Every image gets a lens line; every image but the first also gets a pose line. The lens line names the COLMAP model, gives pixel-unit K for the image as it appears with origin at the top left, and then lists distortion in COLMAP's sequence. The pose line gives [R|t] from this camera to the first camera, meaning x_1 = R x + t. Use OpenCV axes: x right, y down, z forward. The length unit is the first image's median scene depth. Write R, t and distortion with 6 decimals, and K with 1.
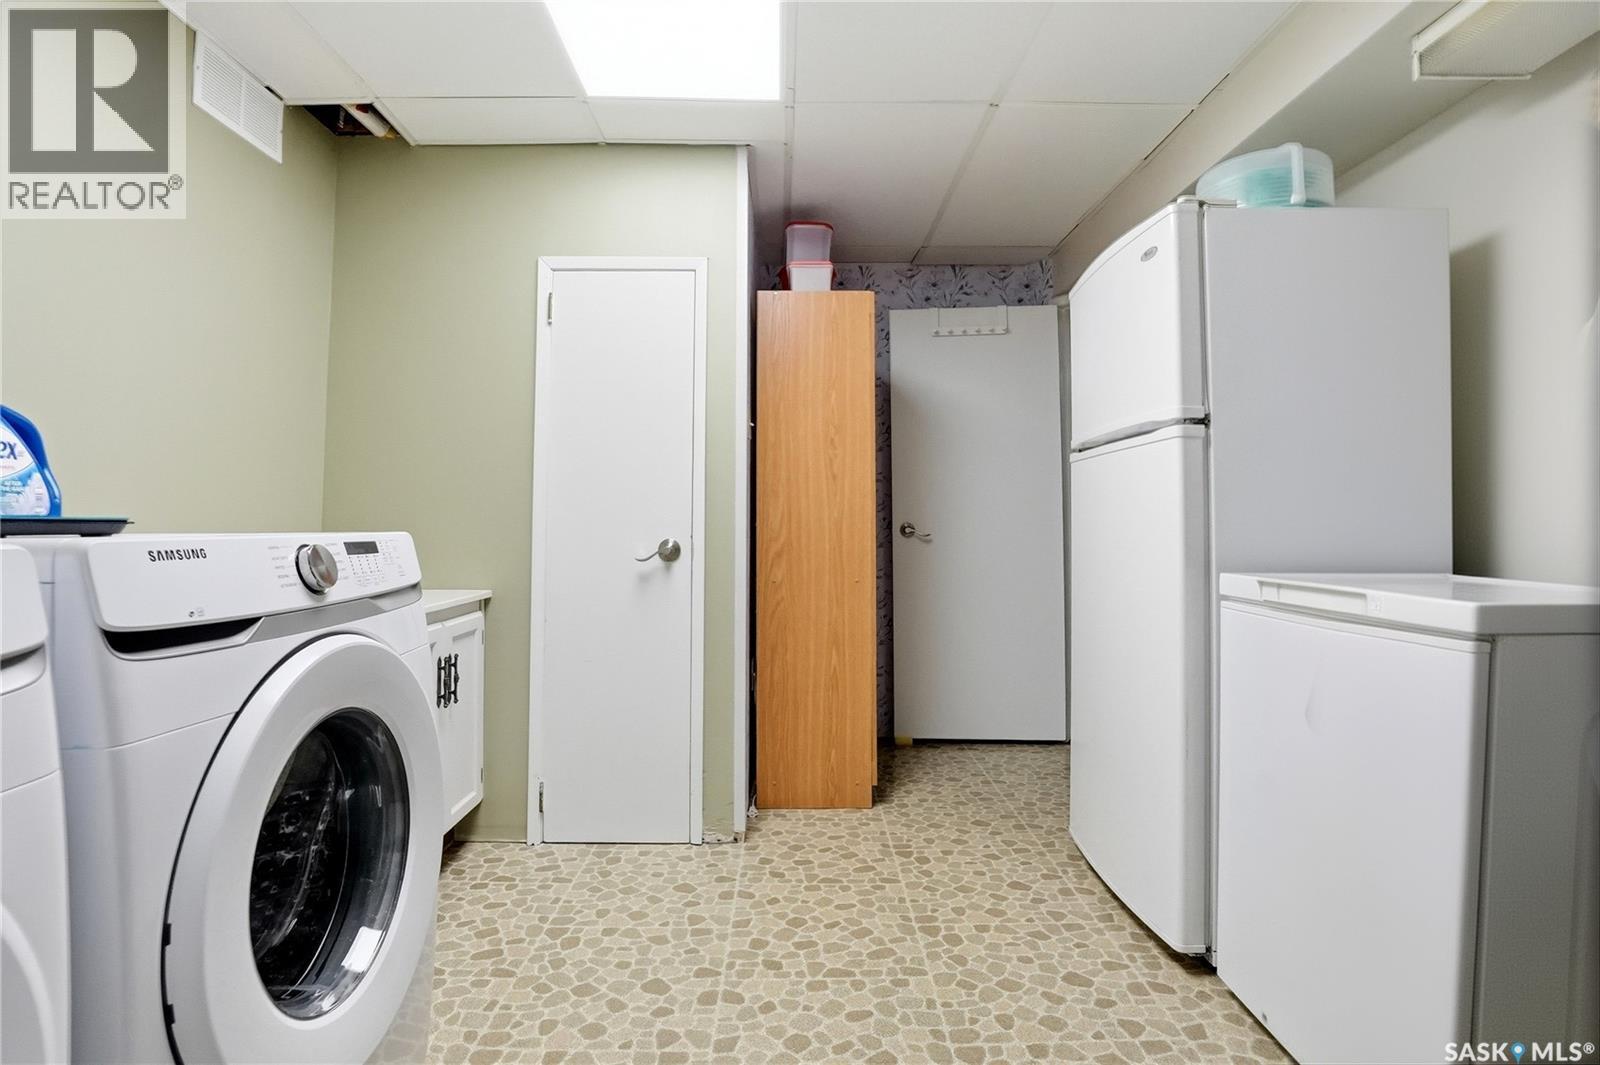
lens RADIAL K [[739.6, 0, 800.2], [0, 739.6, 529.7], [0, 0, 1]] dist [0.002019, 0.000041]
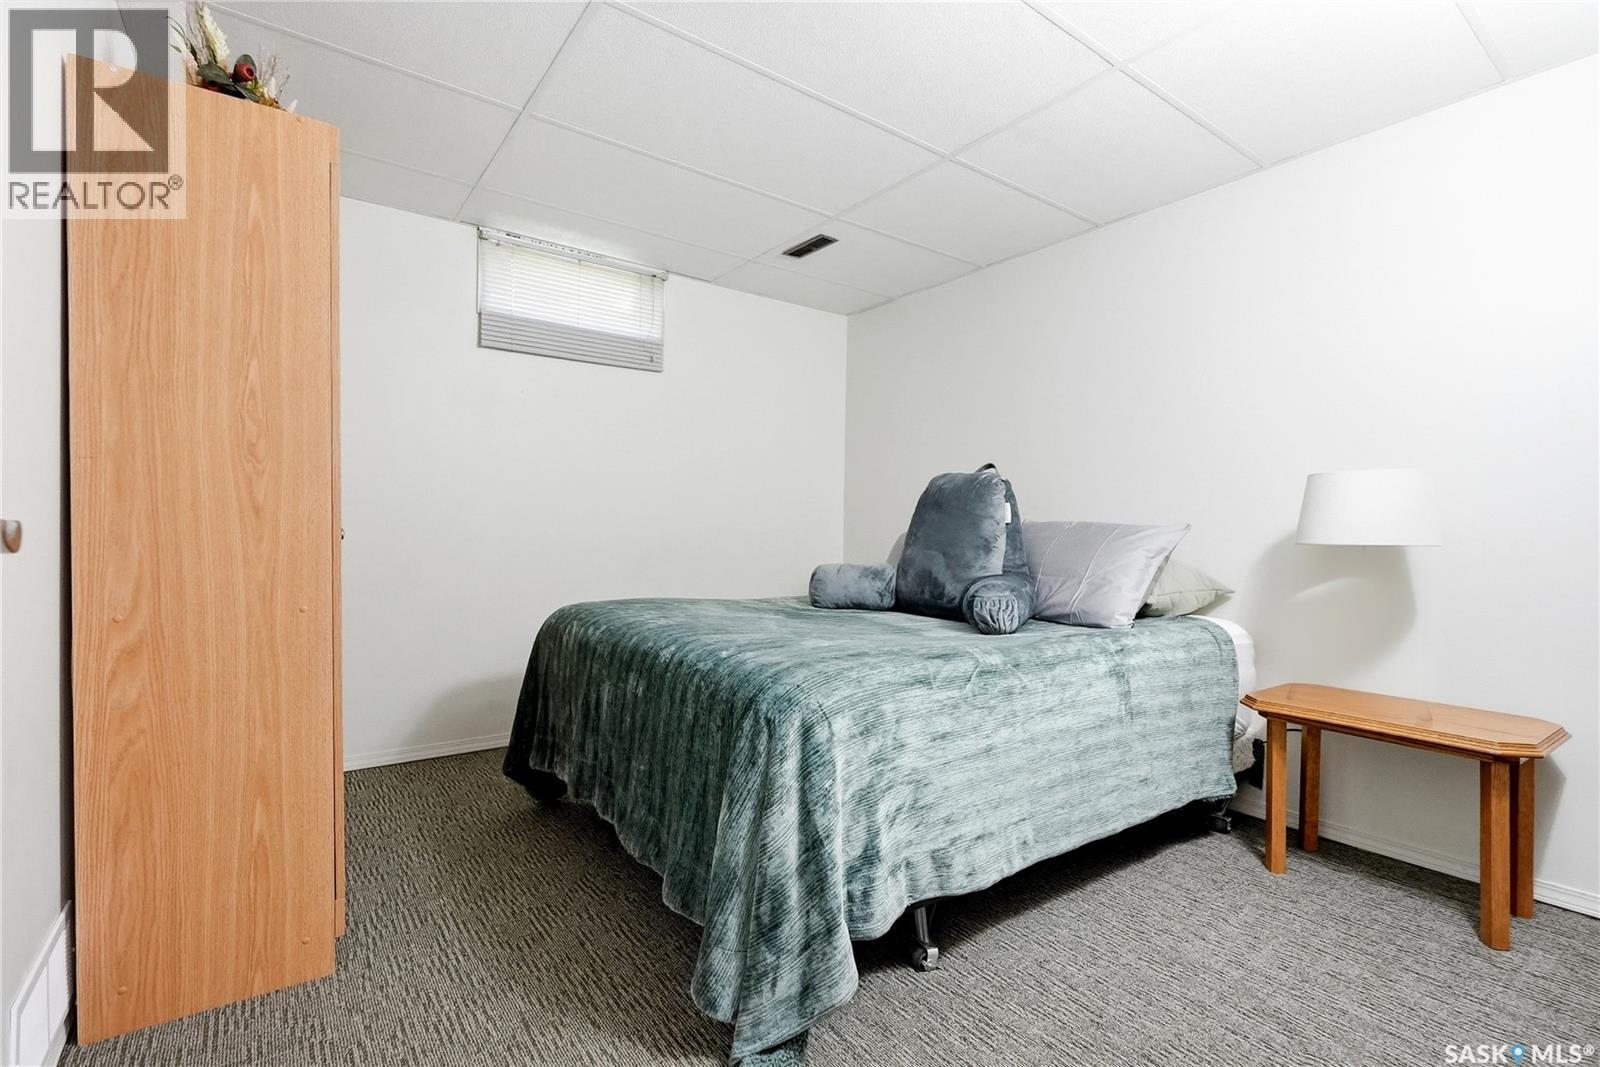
lens RADIAL K [[739.6, 0, 786.8], [0, 739.6, 532.7], [0, 0, 1]] dist [0.002019, 0.000041]
pose [[0.779392, -0.008299, 0.626482, 0.006056], [-0.000883, 0.999897, 0.014344, -0.061331], [-0.626536, -0.011733, 0.779304, 0.287108]]
